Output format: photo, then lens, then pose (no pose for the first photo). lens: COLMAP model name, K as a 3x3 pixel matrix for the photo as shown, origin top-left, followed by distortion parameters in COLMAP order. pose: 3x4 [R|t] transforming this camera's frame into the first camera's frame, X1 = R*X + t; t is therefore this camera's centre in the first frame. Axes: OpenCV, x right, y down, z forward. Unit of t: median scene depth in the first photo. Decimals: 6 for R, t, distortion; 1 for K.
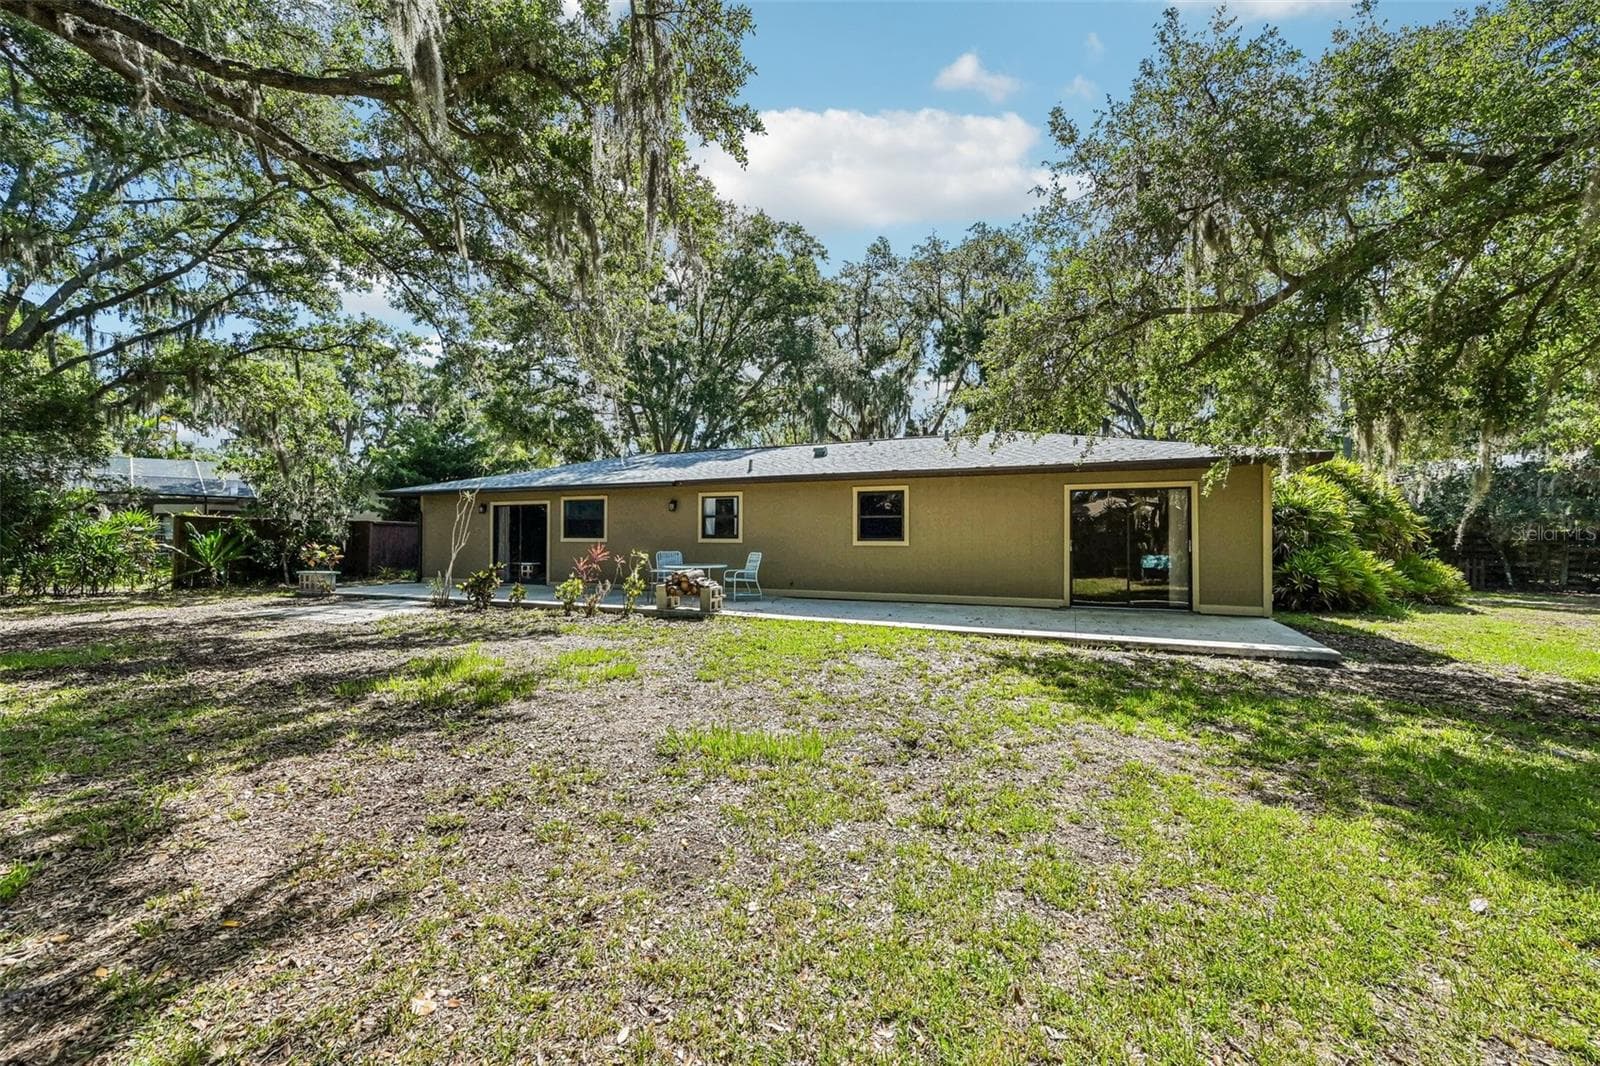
lens RADIAL K [[625.6, 0, 806.3], [0, 625.6, 535.5], [0, 0, 1]] dist [0.006418, 0.000062]
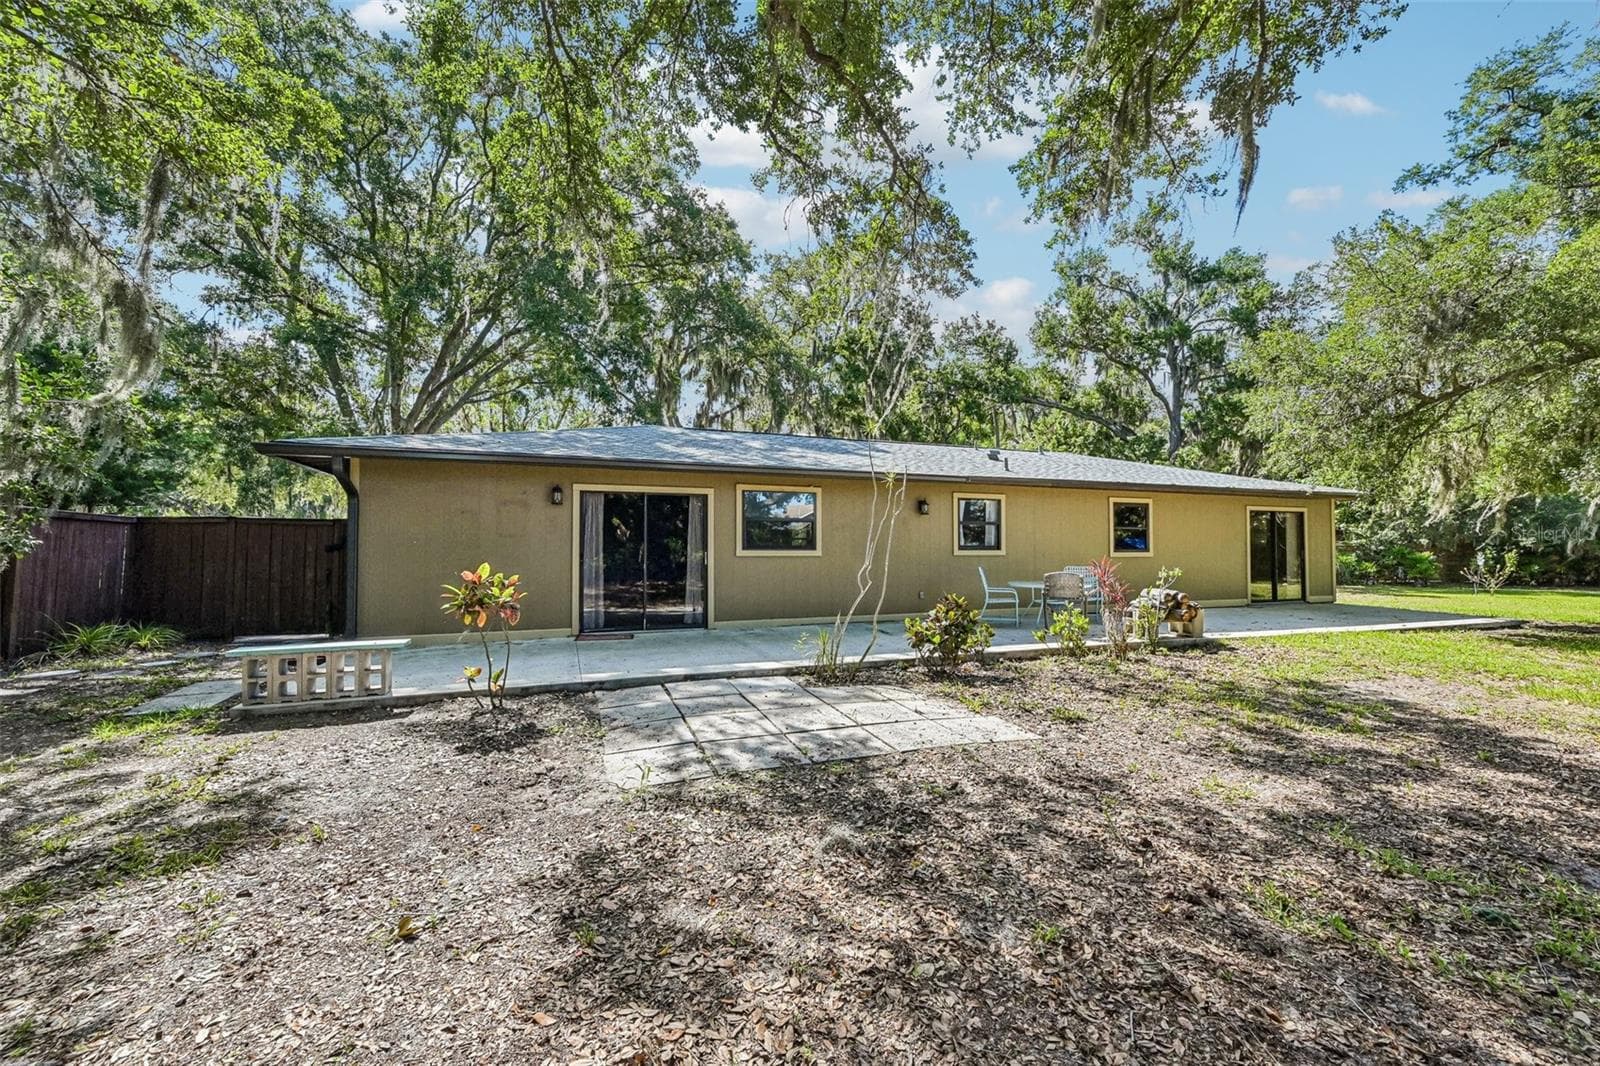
lens RADIAL K [[625.6, 0, 806.3], [0, 625.6, 535.5], [0, 0, 1]] dist [0.006418, 0.000062]
pose [[0.722782, 0.011287, 0.690984, -0.946527], [-0.003818, 0.999917, -0.012340, -0.003384], [-0.691065, 0.006282, 0.722765, 0.618304]]
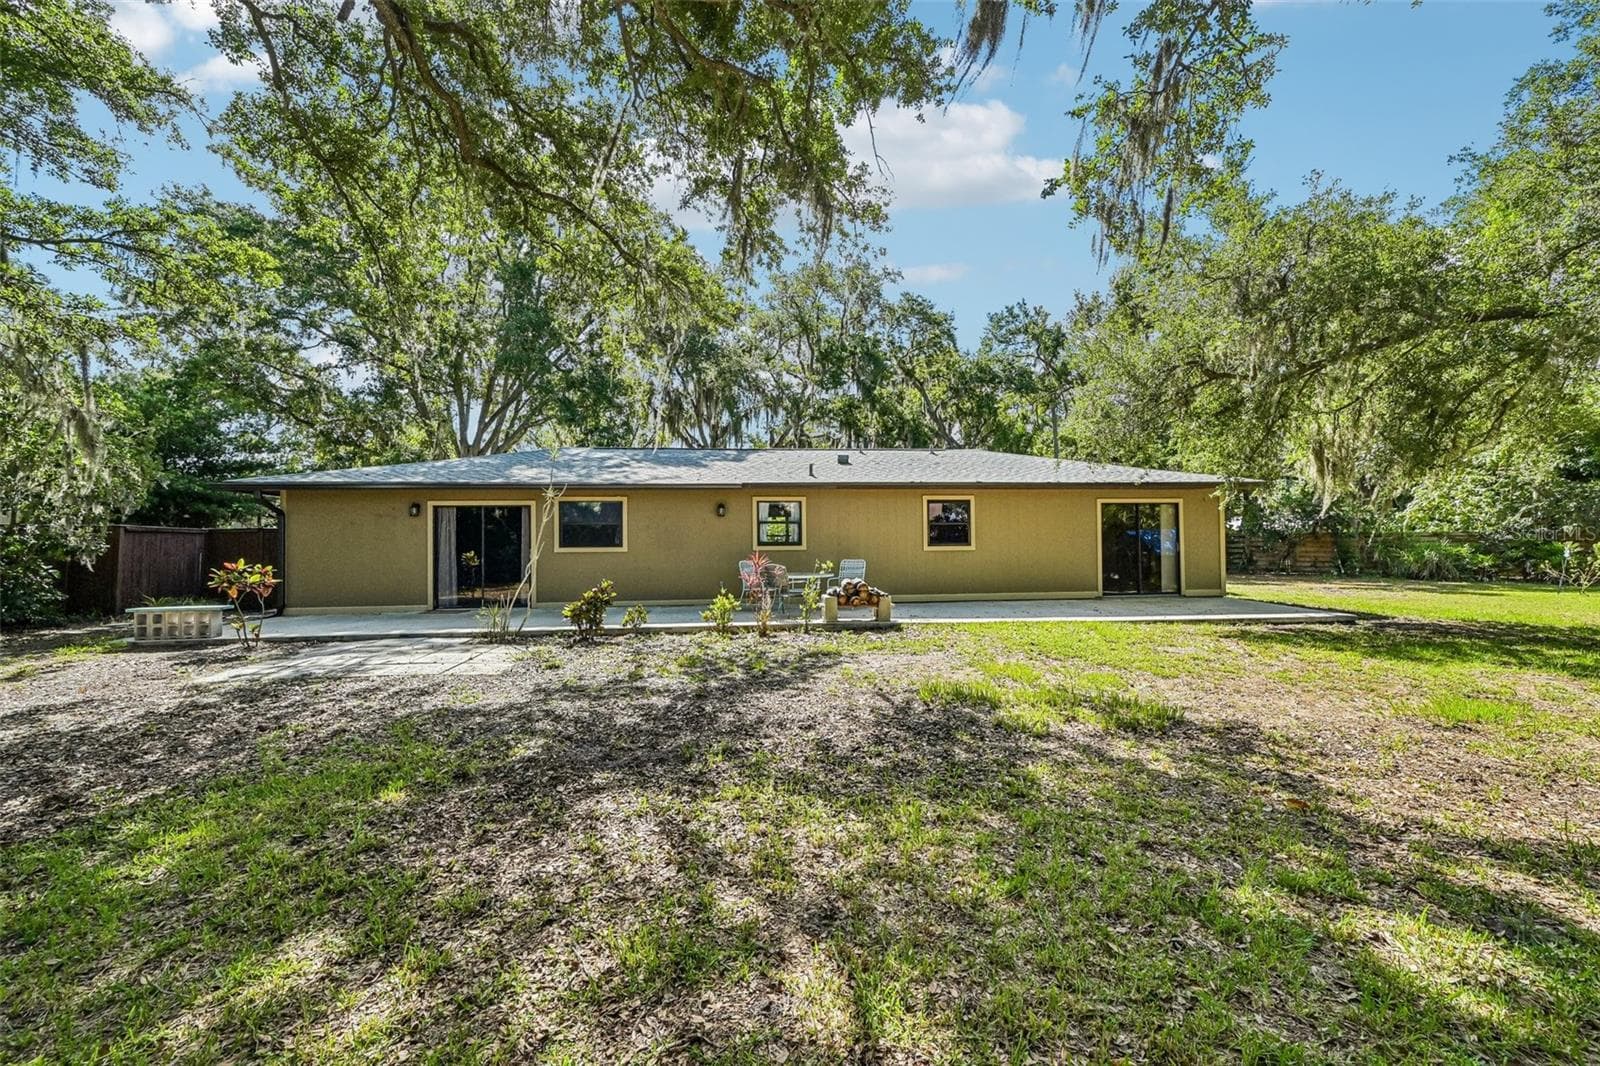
lens RADIAL K [[625.6, 0, 806.3], [0, 625.6, 535.5], [0, 0, 1]] dist [0.006418, 0.000062]
pose [[0.872150, -0.004594, 0.489217, -0.615954], [0.008092, 0.999955, -0.005036, -0.006294], [-0.489172, 0.008351, 0.872148, 0.173299]]
